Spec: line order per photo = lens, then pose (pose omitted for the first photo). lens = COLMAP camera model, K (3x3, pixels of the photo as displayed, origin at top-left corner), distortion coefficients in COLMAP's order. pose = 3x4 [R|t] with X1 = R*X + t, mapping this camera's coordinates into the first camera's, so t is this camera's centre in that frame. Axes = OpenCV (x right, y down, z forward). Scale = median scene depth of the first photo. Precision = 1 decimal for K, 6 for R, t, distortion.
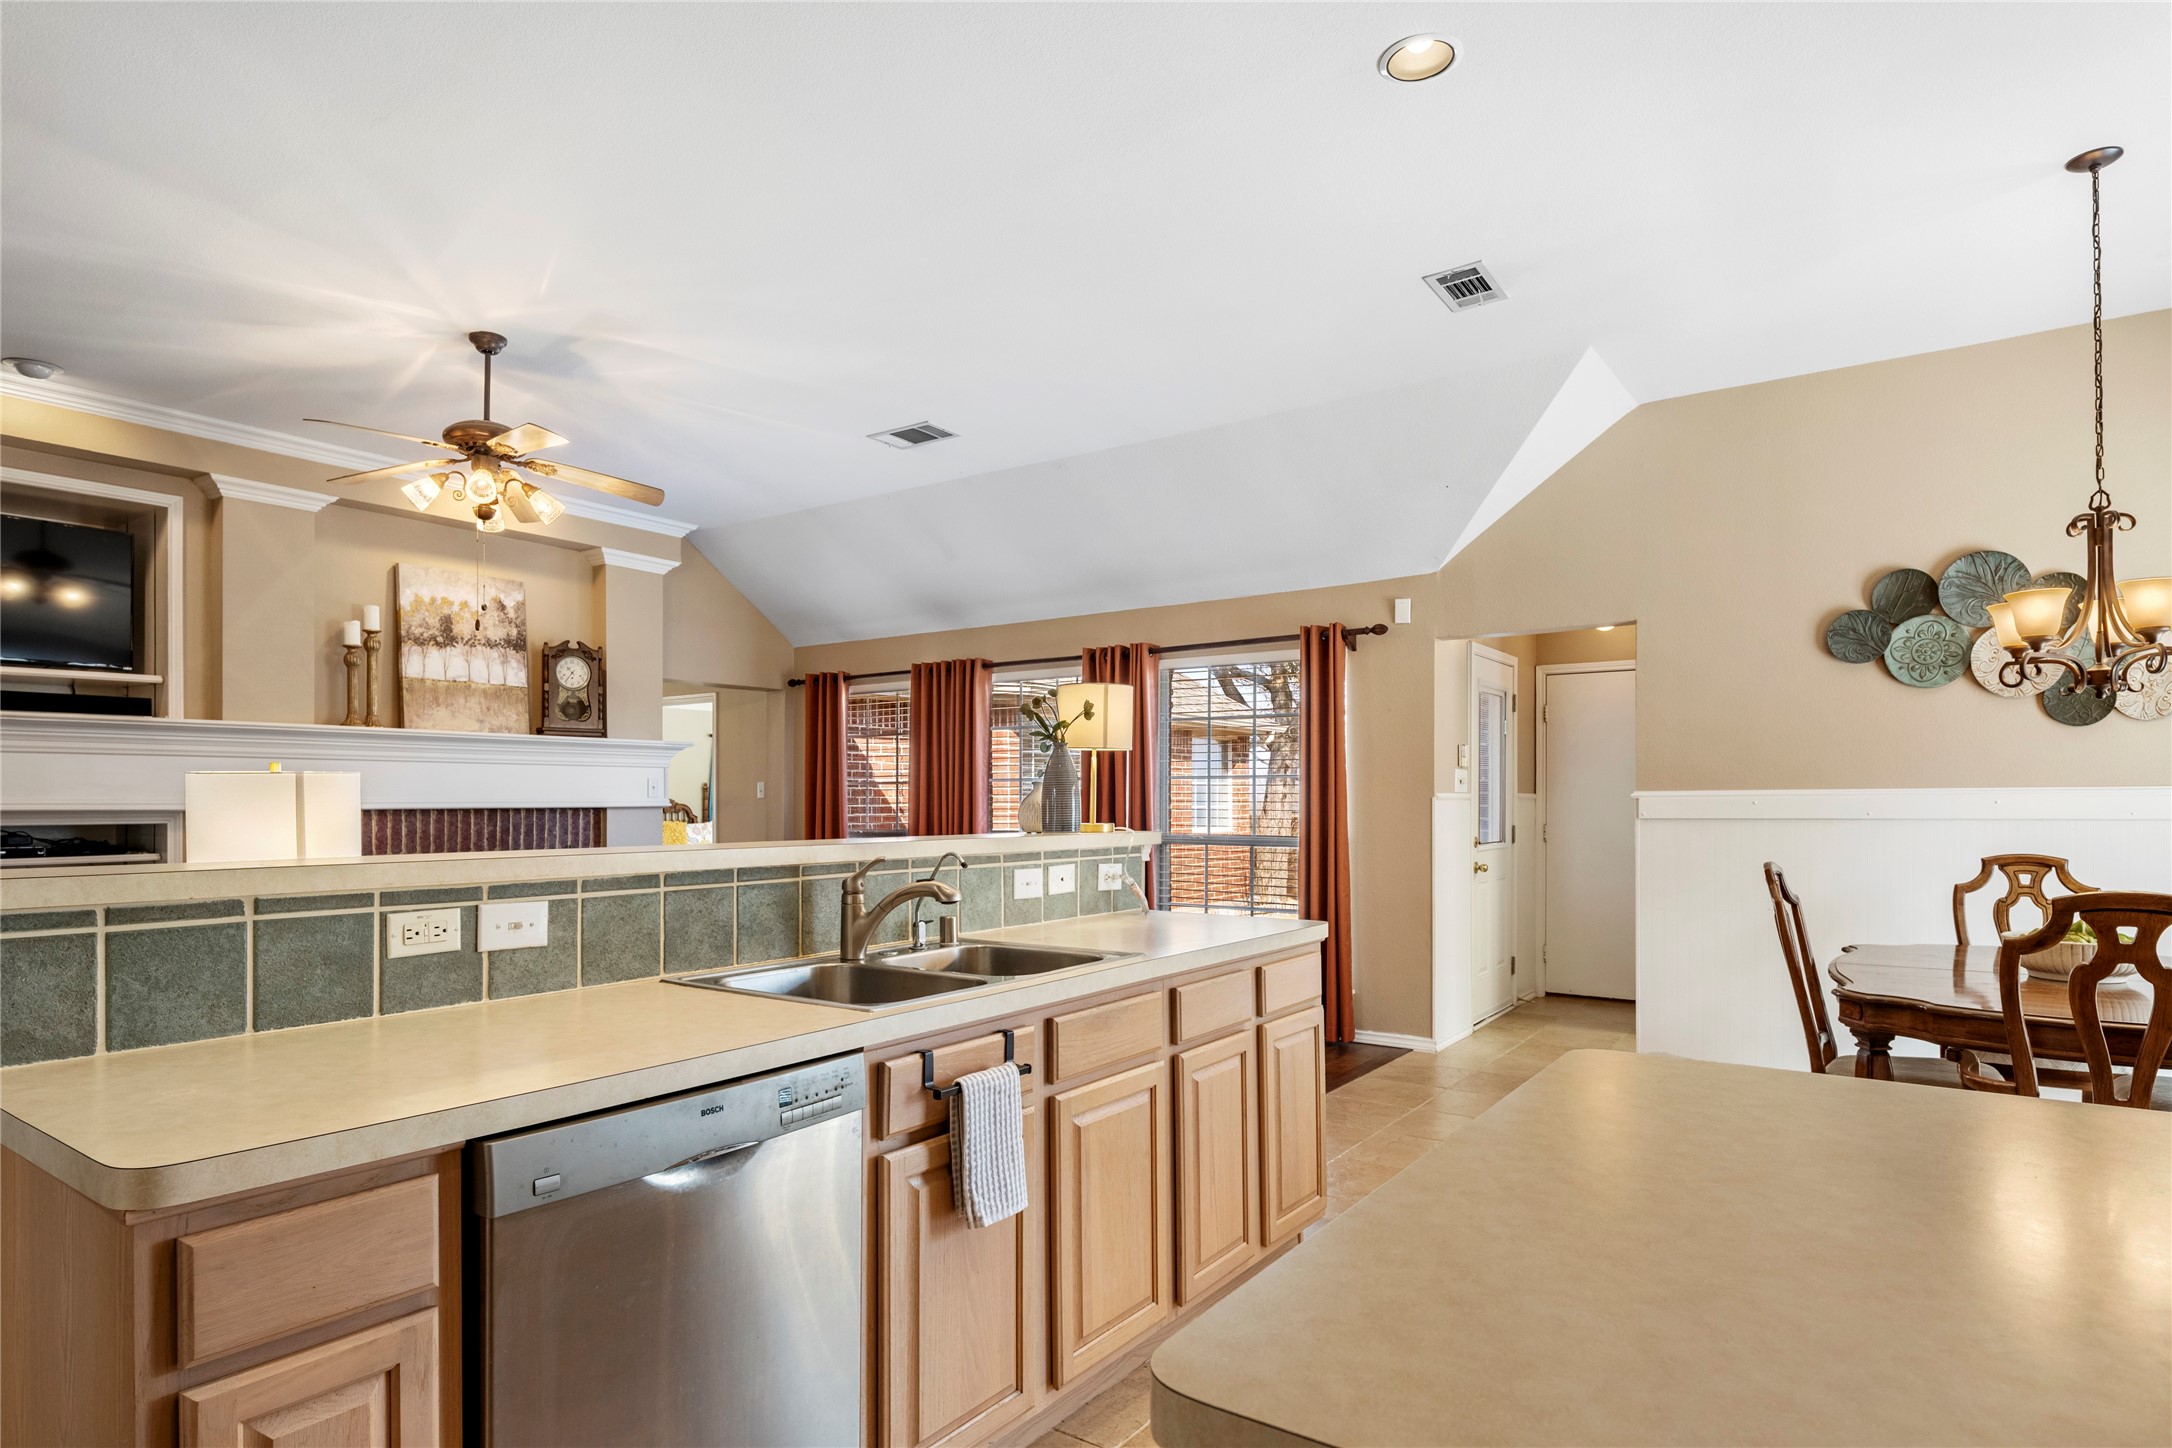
lens RADIAL K [[1196.8, 0, 1079.3], [0, 1196.8, 802.1], [0, 0, 1]] dist [-0.003815, -0.001044]
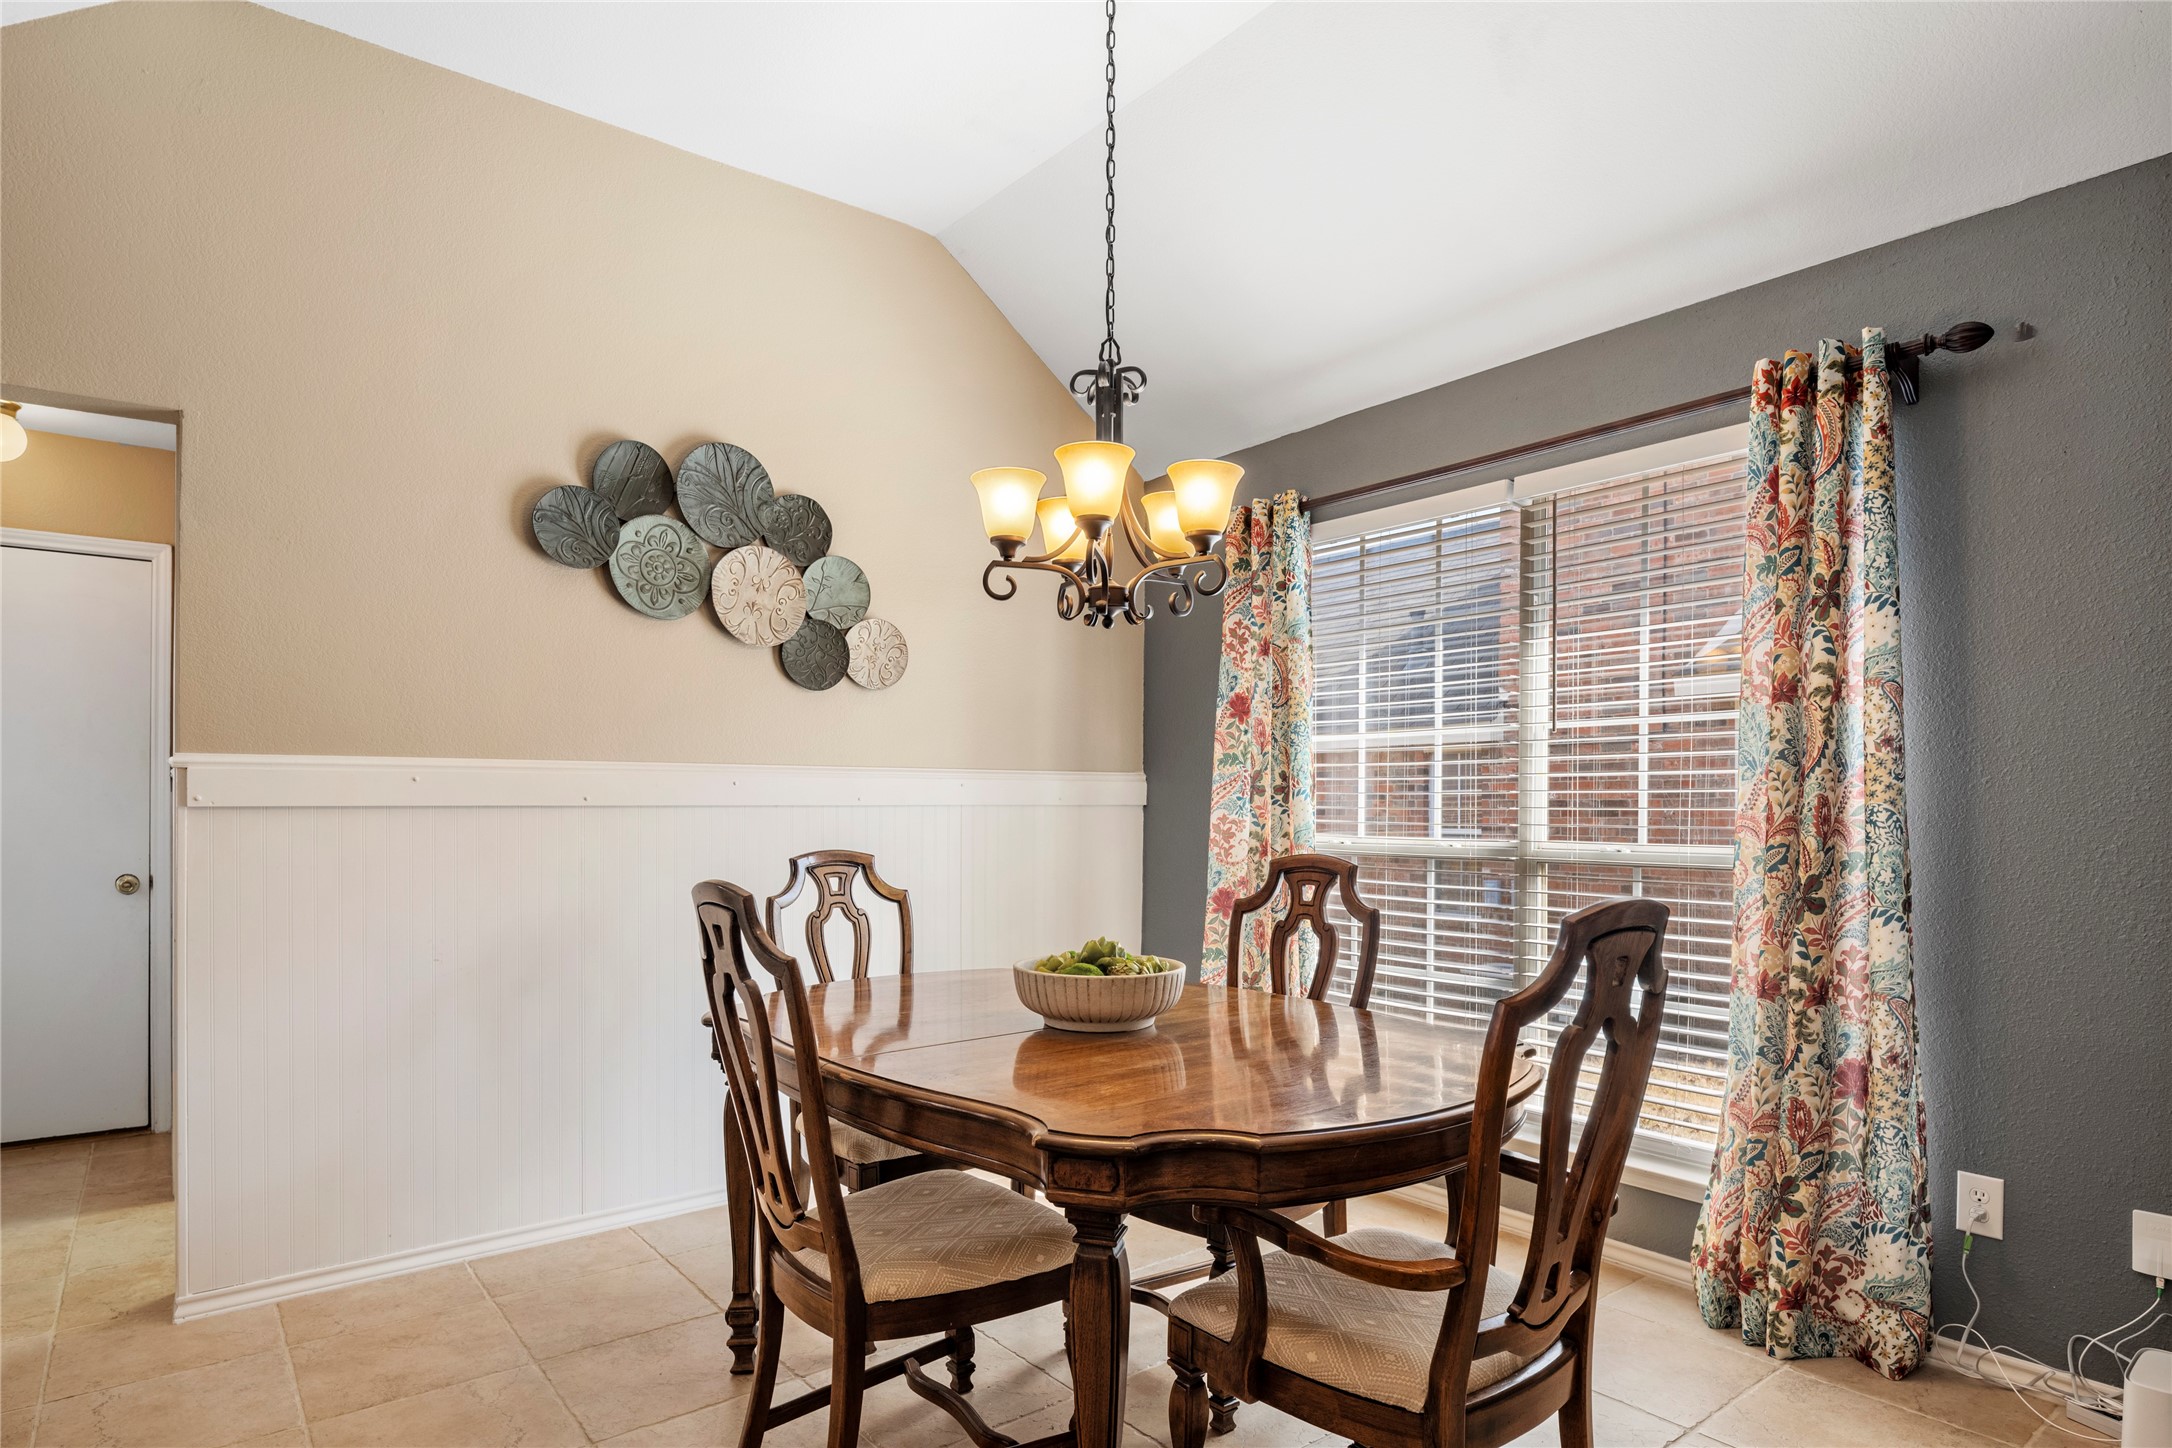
lens RADIAL K [[1196.8, 0, 1079.3], [0, 1196.8, 802.1], [0, 0, 1]] dist [-0.003815, -0.001044]
pose [[0.302117, 0.007252, 0.953243, 0.129919], [-0.003233, 0.999973, -0.006583, 0.017885], [-0.953266, -0.001093, 0.302132, 0.625815]]
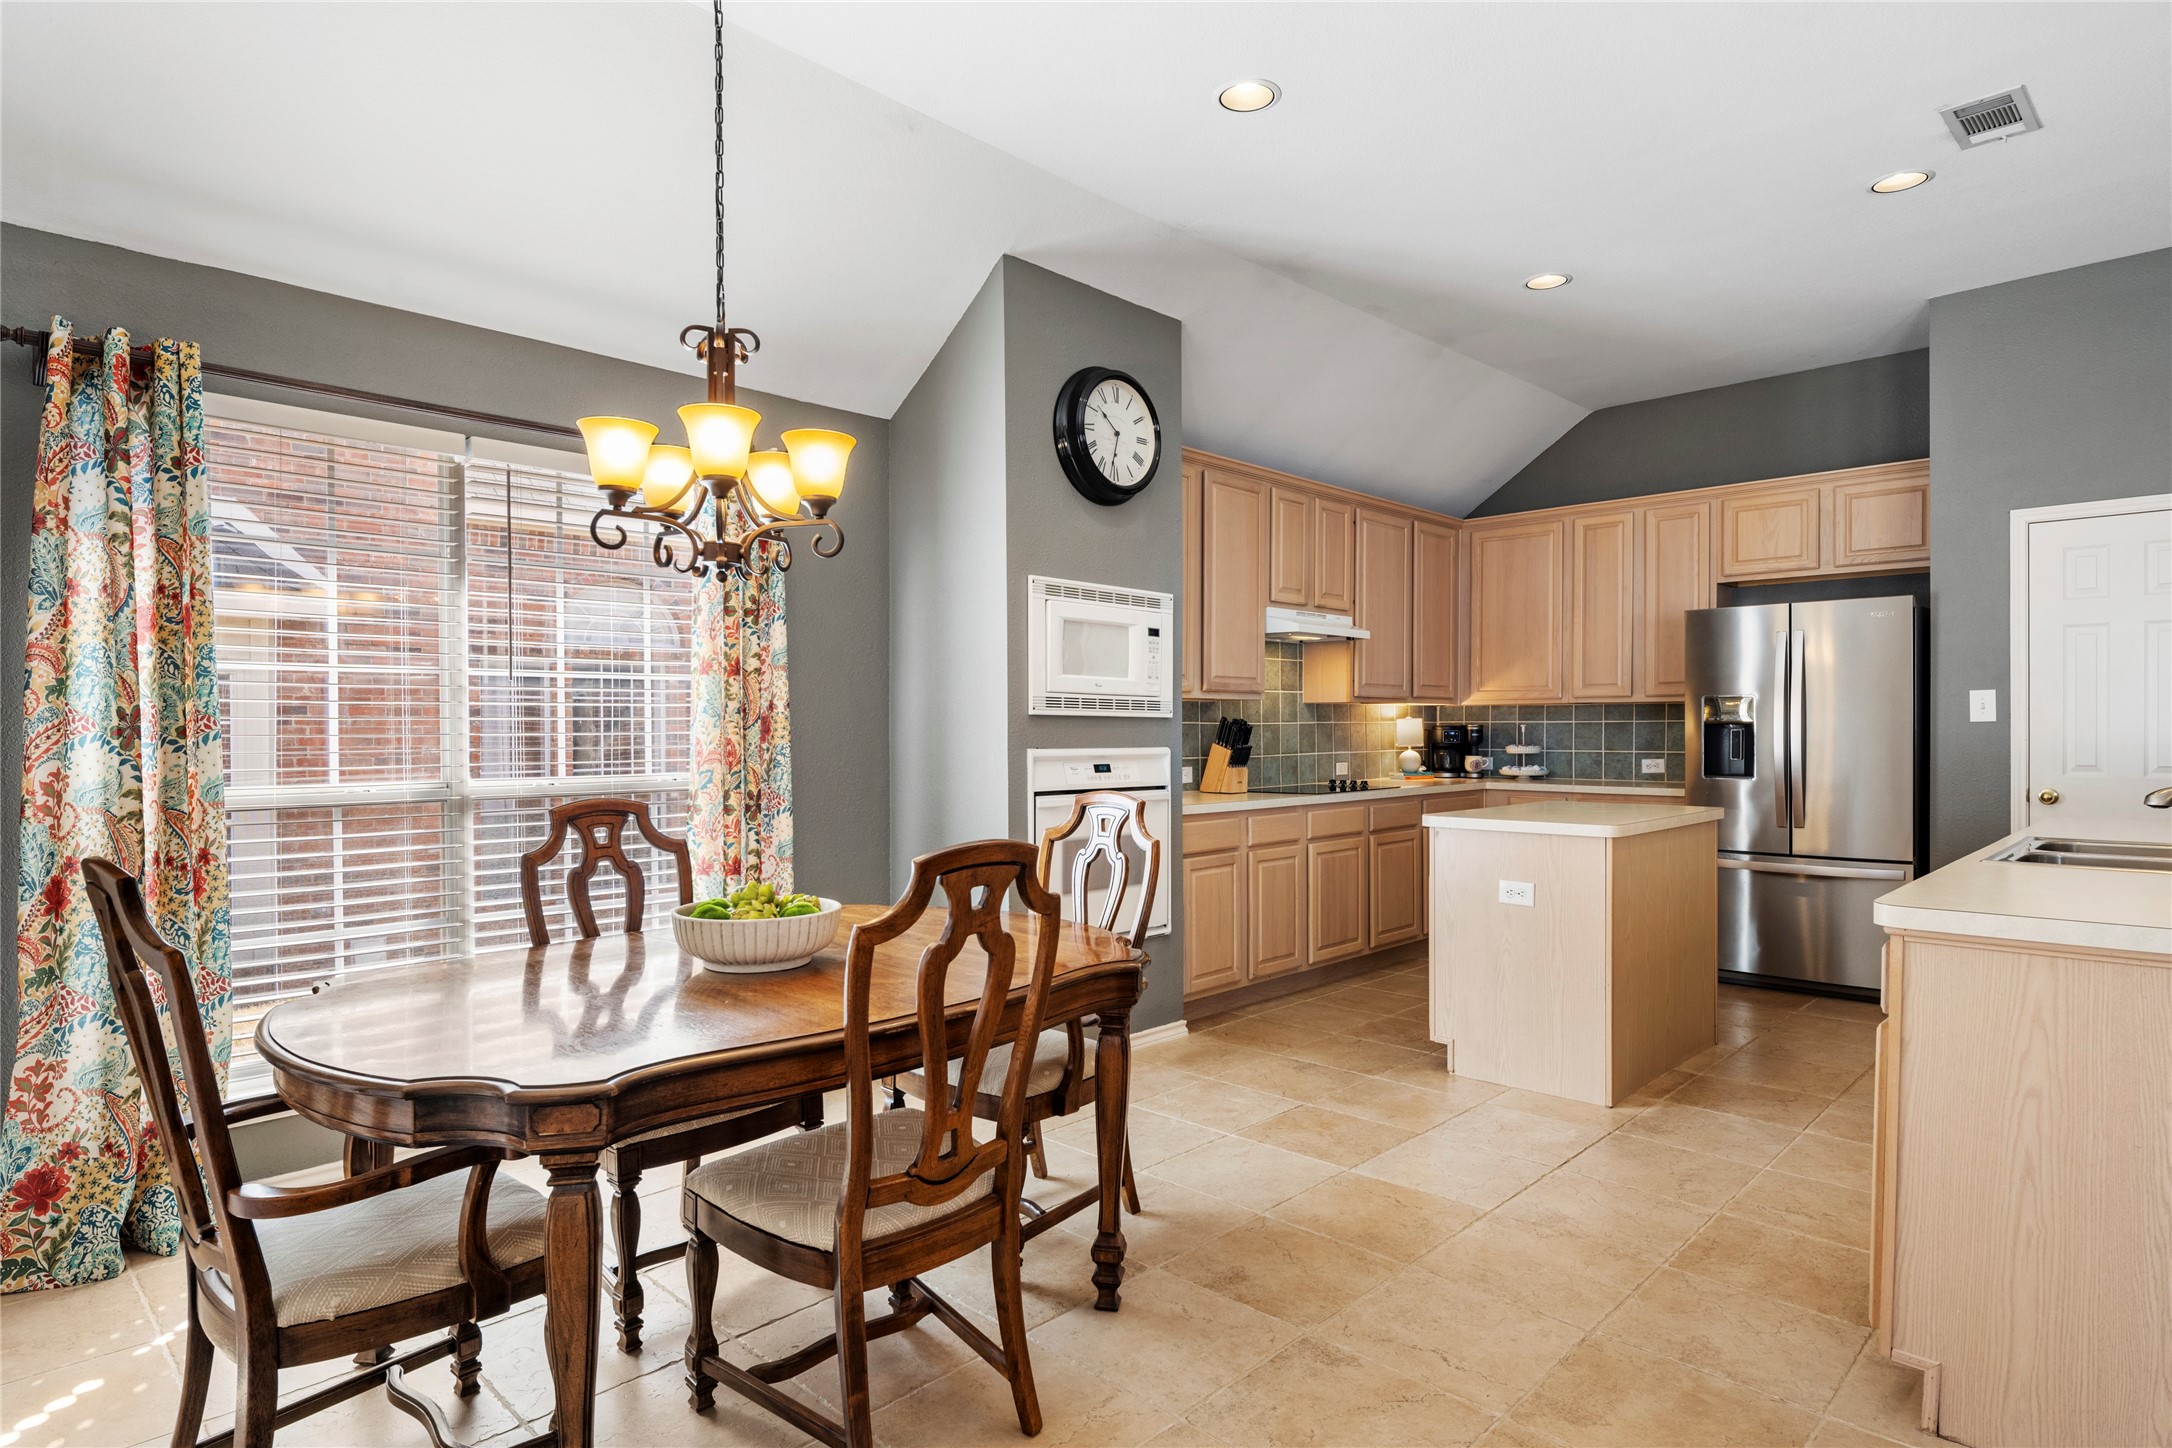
lens RADIAL K [[1180.2, 0, 1074.2], [0, 1180.2, 737.4], [0, 0, 1]] dist [-0.002452, -0.001962]
pose [[-0.985297, 0.004492, 0.170794, 0.418205], [0.006196, 0.999936, 0.009446, 0.002327], [-0.170740, 0.010366, -0.985262, 1.322439]]
